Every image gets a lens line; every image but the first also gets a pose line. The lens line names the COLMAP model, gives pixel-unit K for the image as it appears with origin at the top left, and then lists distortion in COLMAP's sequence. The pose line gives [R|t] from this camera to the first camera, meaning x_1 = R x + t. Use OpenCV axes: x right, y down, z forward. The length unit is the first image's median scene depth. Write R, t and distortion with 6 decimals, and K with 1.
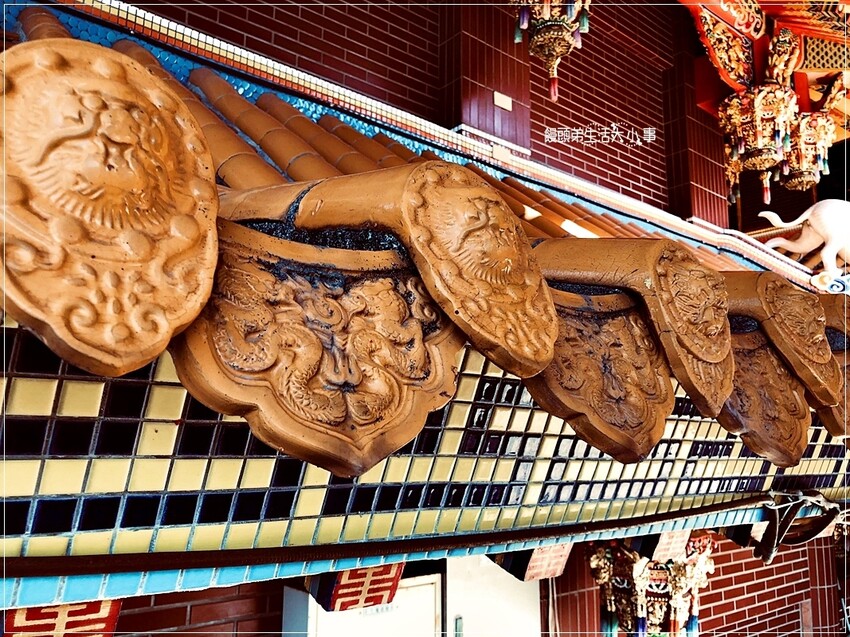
lens RADIAL K [[700.5, 0, 424.7], [0, 700.5, 318.1], [0, 0, 1]] dist [0.011294, -0.012229]
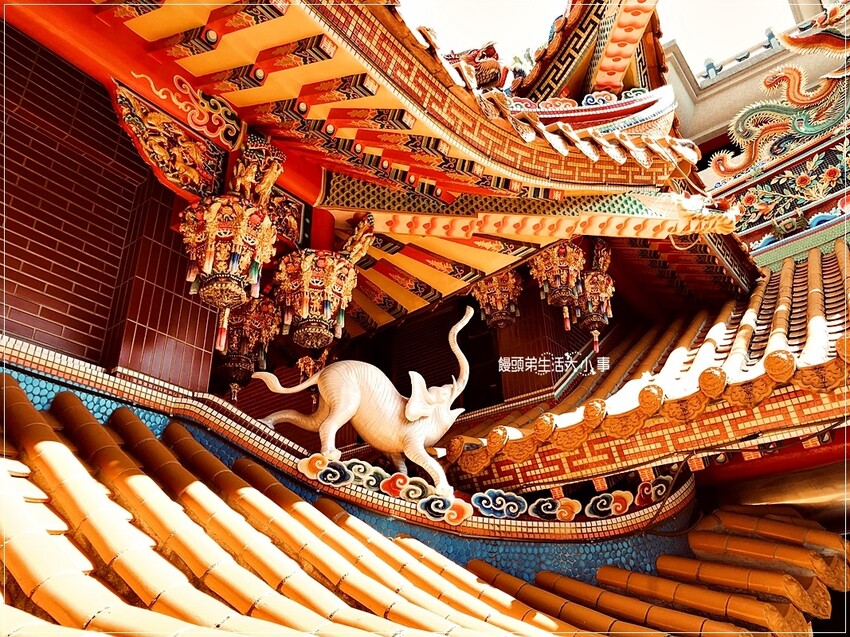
lens RADIAL K [[700.5, 0, 425.9], [0, 700.5, 319.5], [0, 0, 1]] dist [0.011294, -0.012229]
pose [[0.972018, 0.069389, 0.224425, 0.509223], [0.006369, 0.947240, -0.320461, 0.033087], [-0.234821, 0.312923, 0.920292, 0.283082]]
